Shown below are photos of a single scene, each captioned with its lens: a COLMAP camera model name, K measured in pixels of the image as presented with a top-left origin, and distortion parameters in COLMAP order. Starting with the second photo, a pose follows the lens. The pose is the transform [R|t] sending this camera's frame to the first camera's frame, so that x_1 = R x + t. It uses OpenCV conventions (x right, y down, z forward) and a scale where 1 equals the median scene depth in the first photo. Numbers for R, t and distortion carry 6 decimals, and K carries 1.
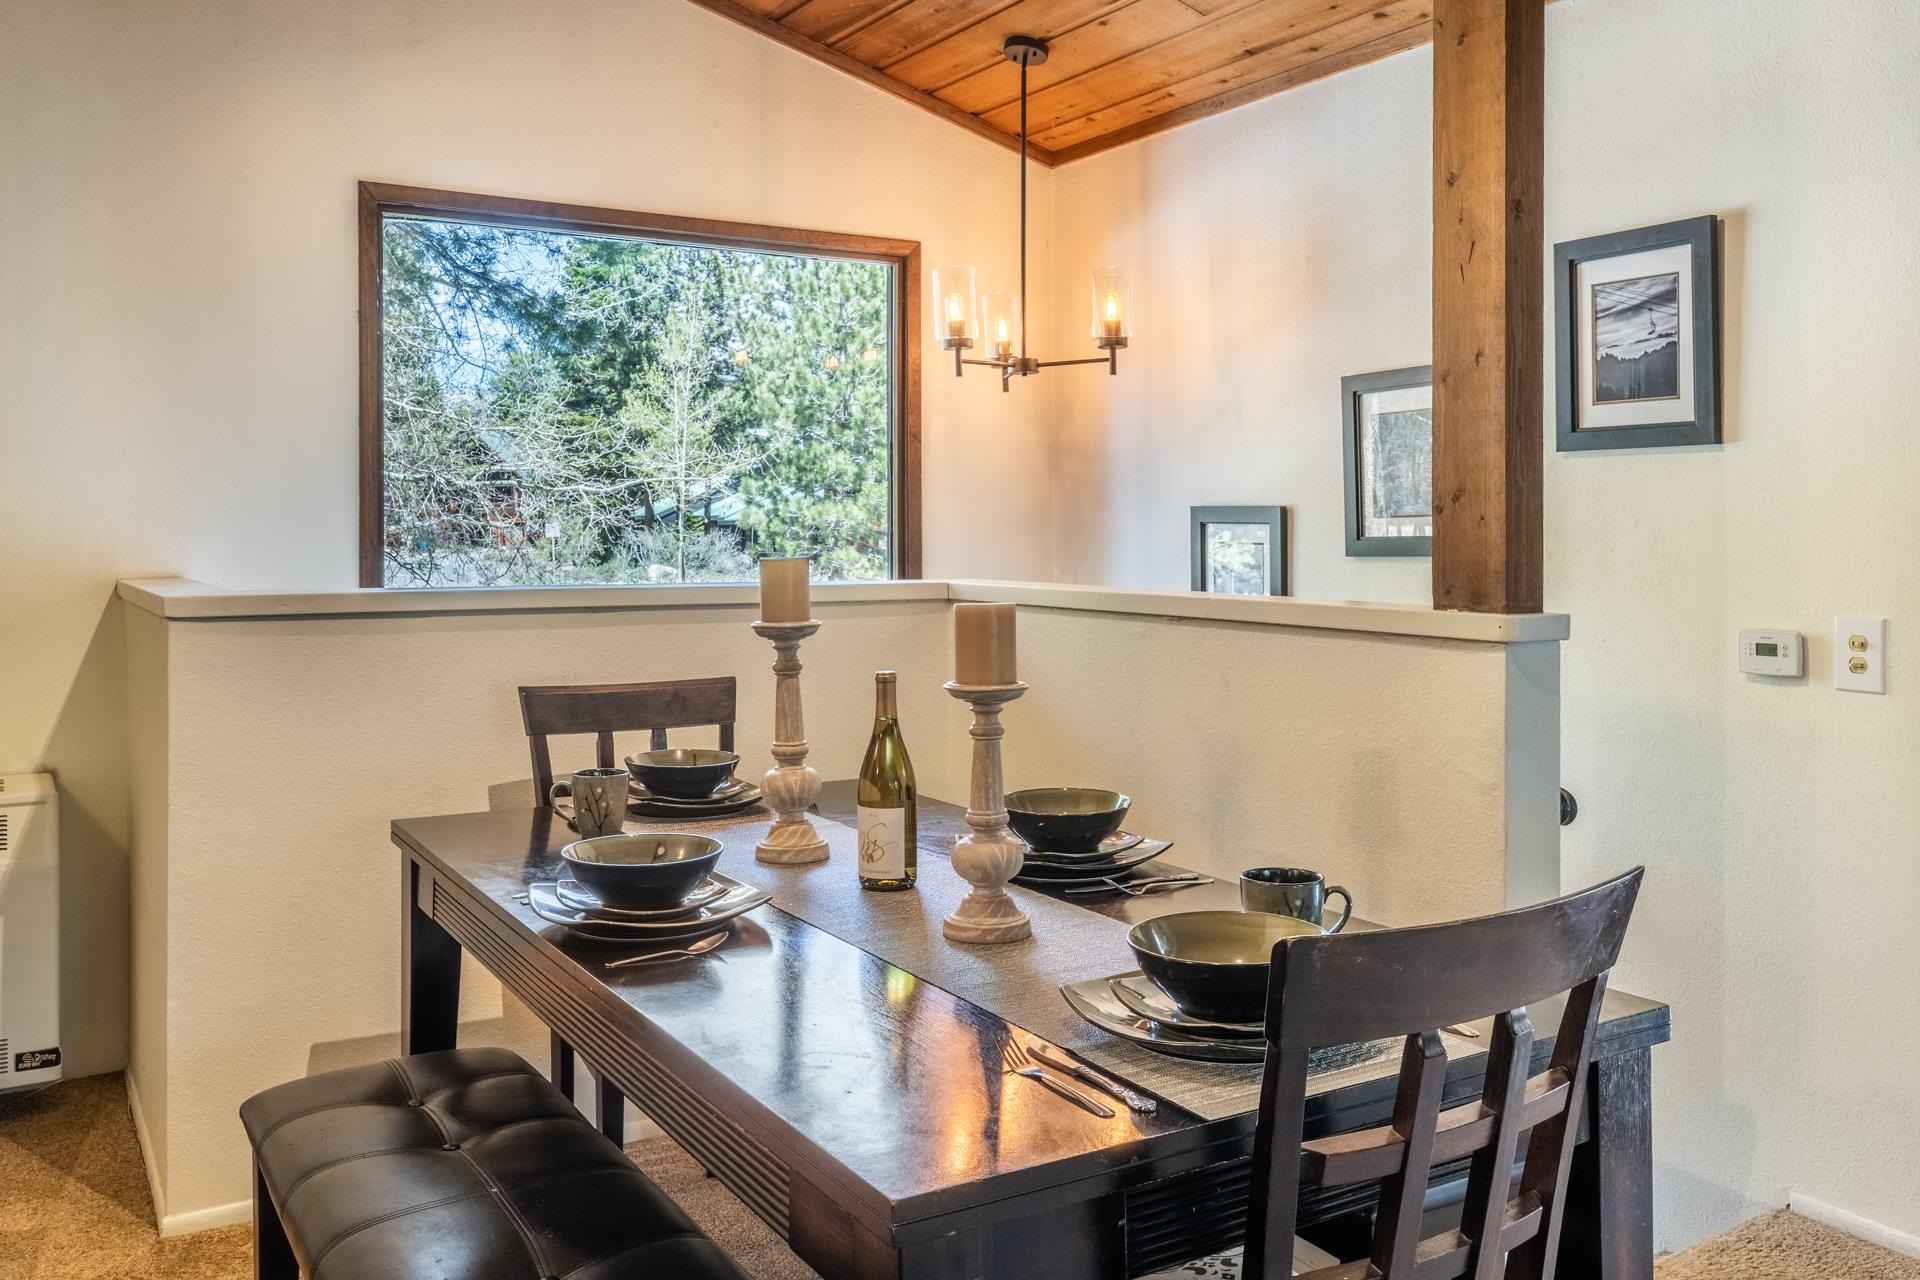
lens RADIAL K [[1586.9, 0, 963.3], [0, 1586.9, 529.8], [0, 0, 1]] dist [0.004846, 0.002010]
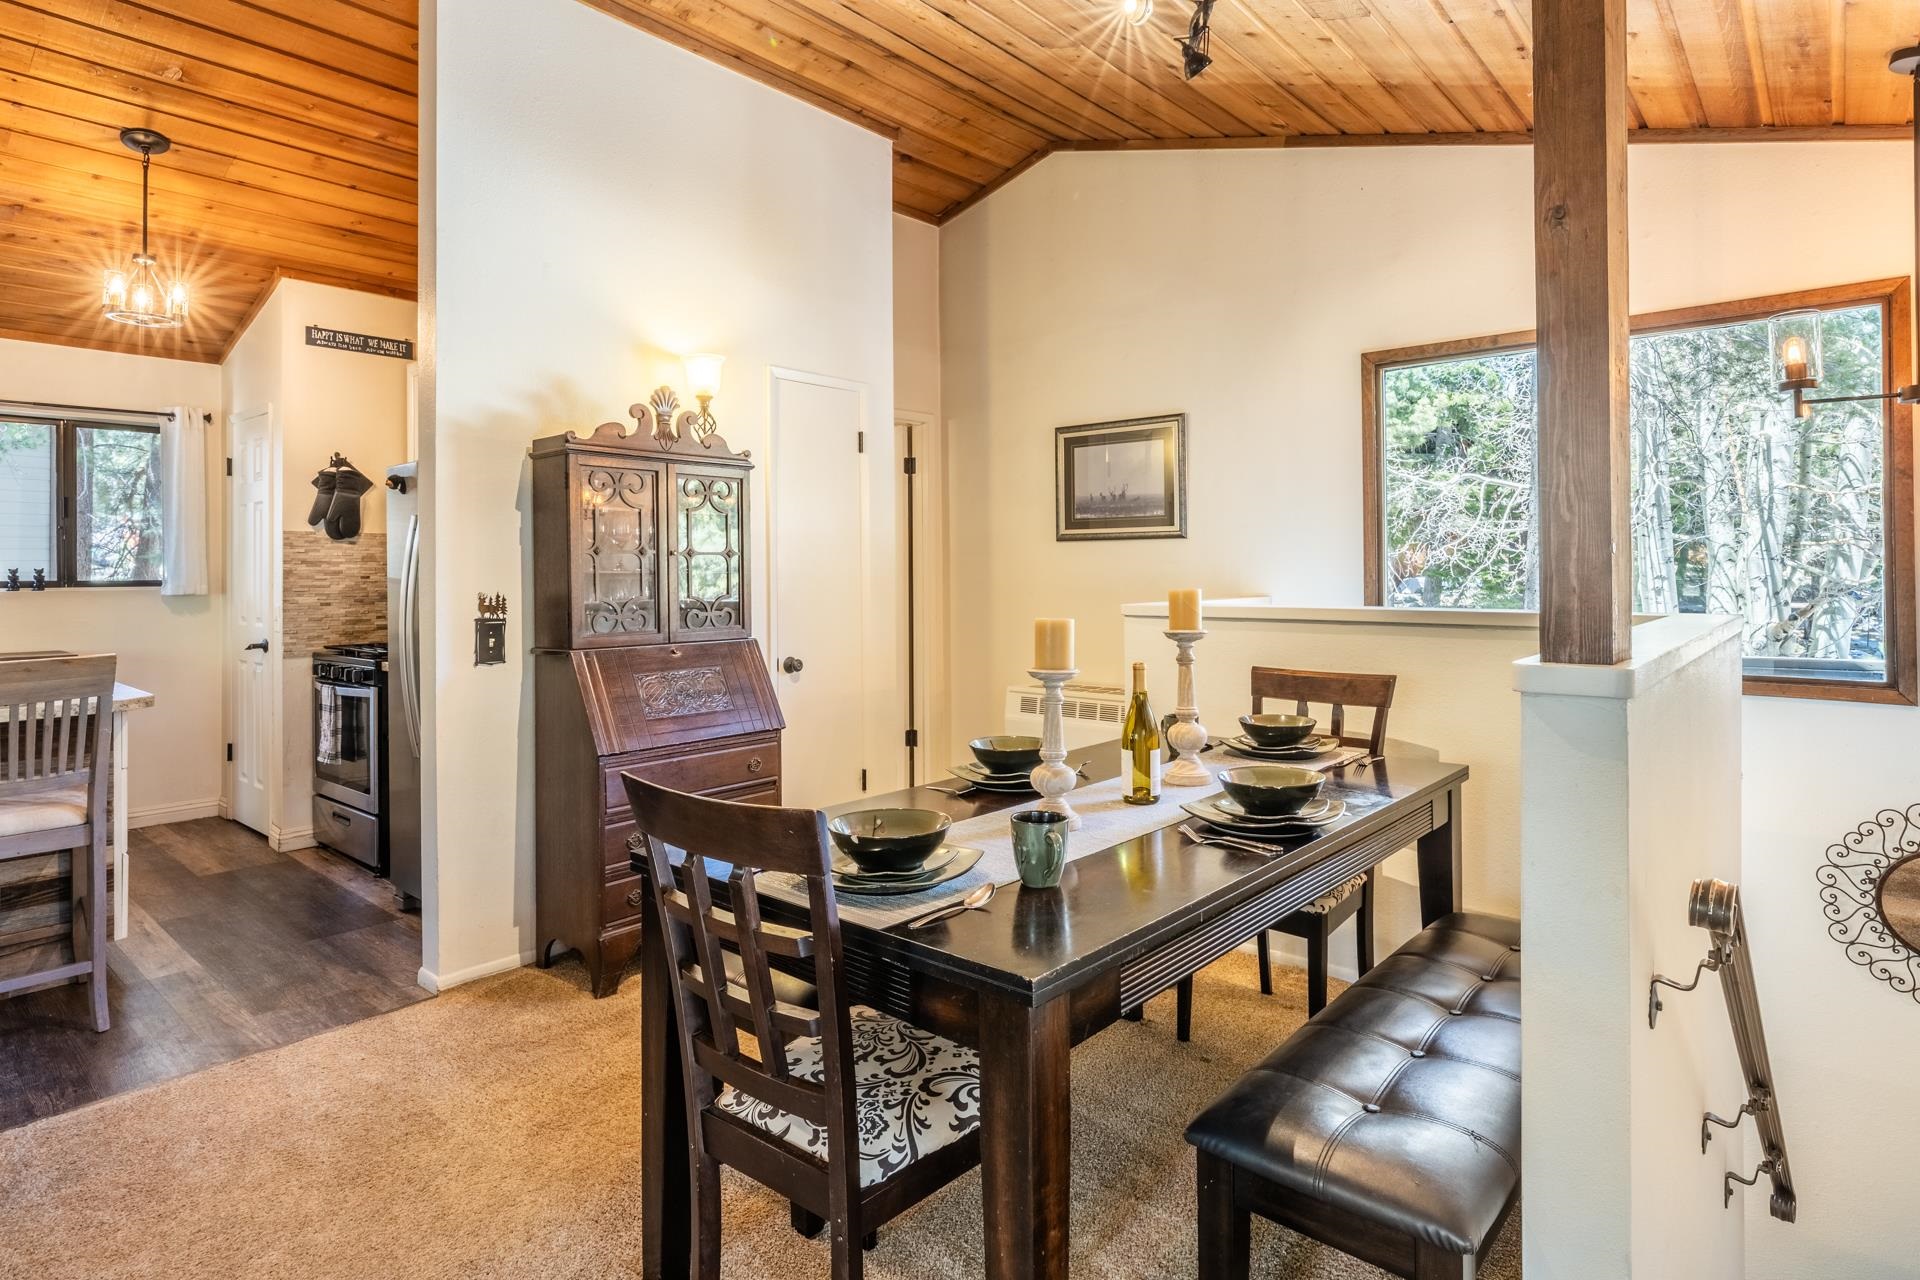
lens RADIAL K [[1009.4, 0, 959.5], [0, 1009.4, 565.6], [0, 0, 1]] dist [-0.002791, -0.000955]
pose [[0.305567, -0.006258, -0.952150, 0.575864], [0.005787, 0.999972, -0.004715, -0.001438], [0.952153, -0.004070, 0.305595, 0.365892]]
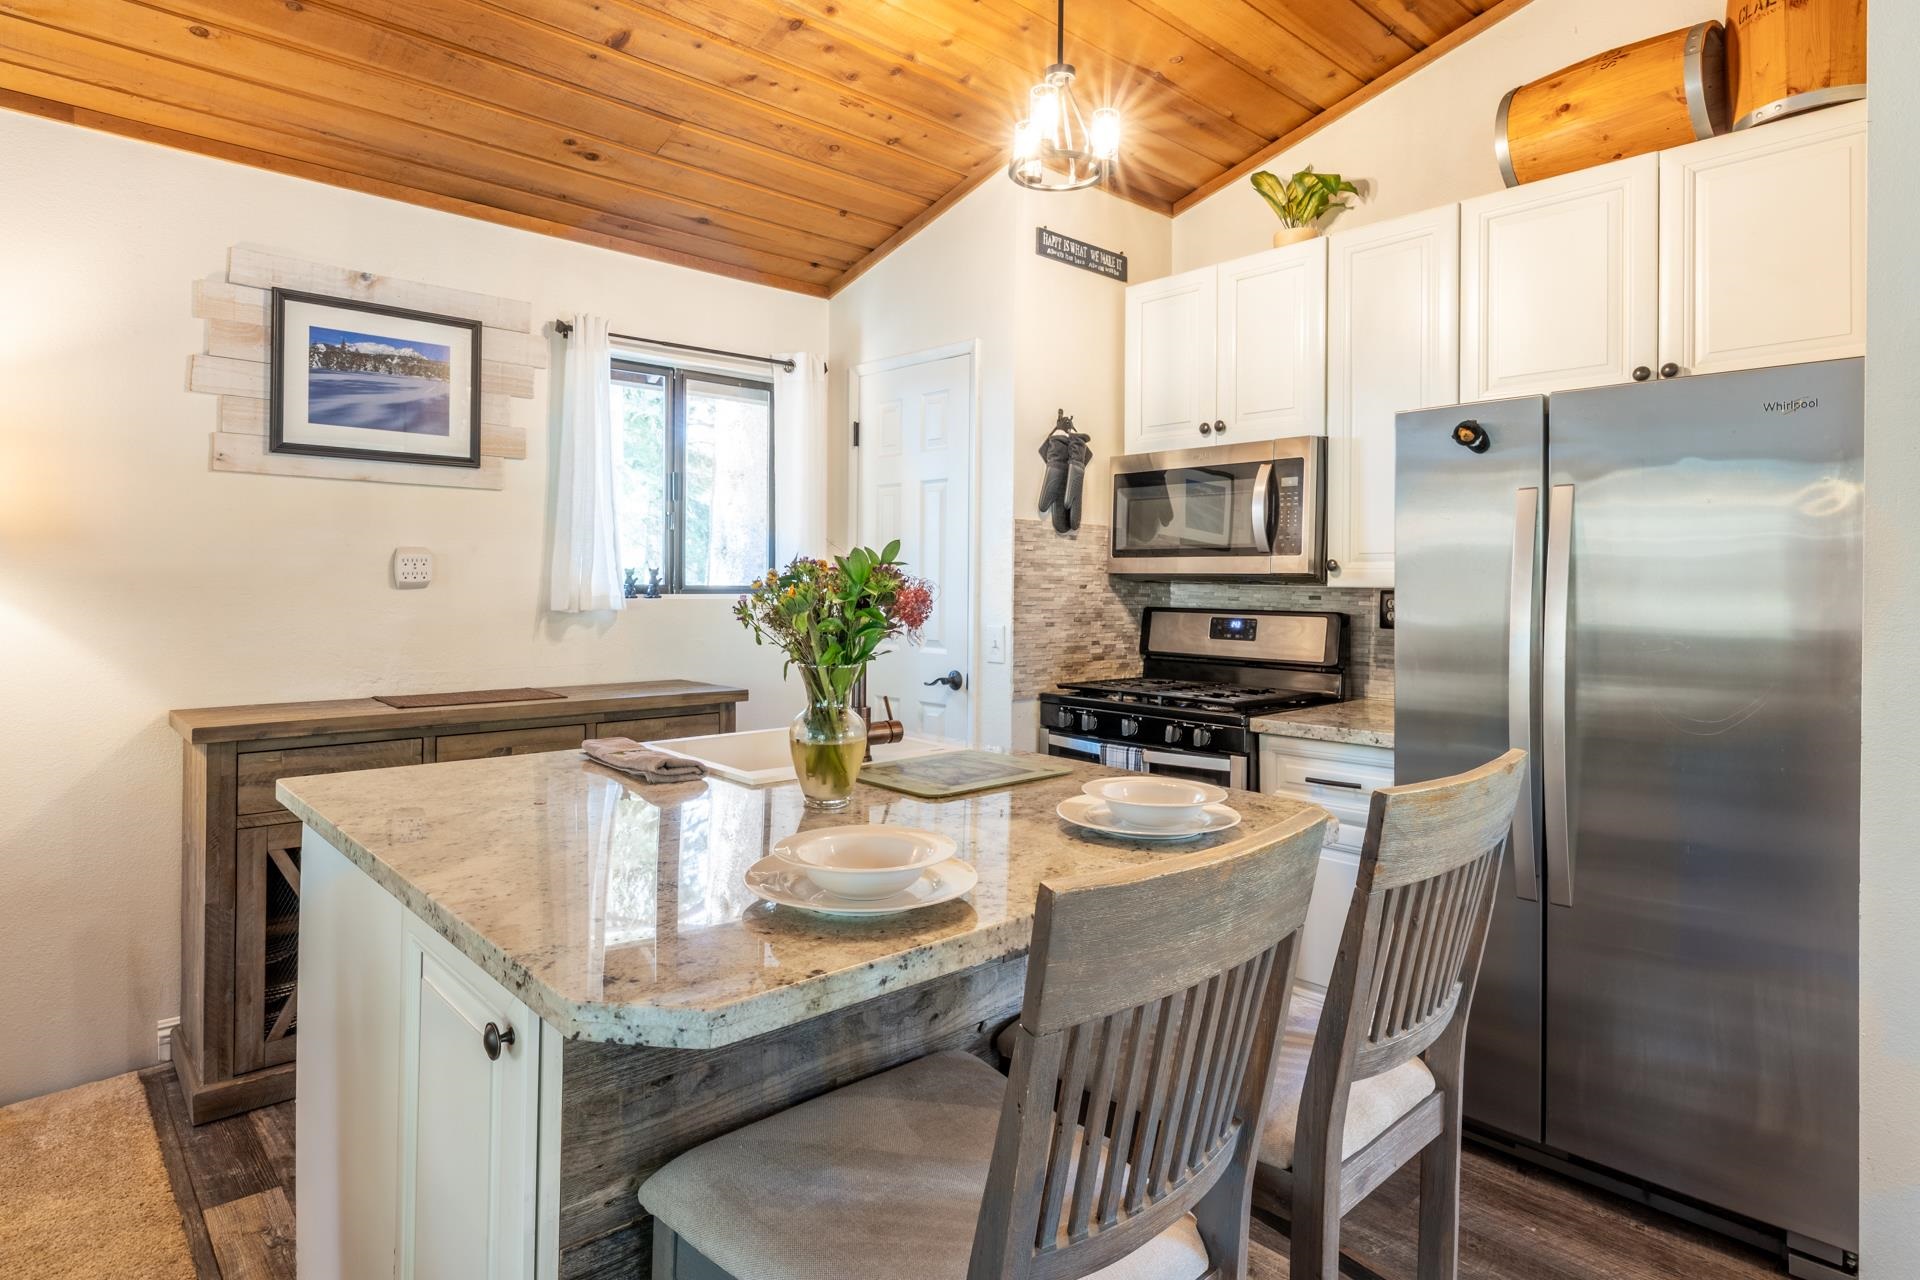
lens RADIAL K [[1036.9, 0, 931.7], [0, 1036.9, 580.6], [0, 0, 1]] dist [-0.003250, -0.000426]
pose [[0.179002, 0.003364, -0.983843, -0.102534], [-0.009025, 0.999958, 0.001777, -0.003249], [0.983807, 0.008562, 0.179024, -0.399444]]
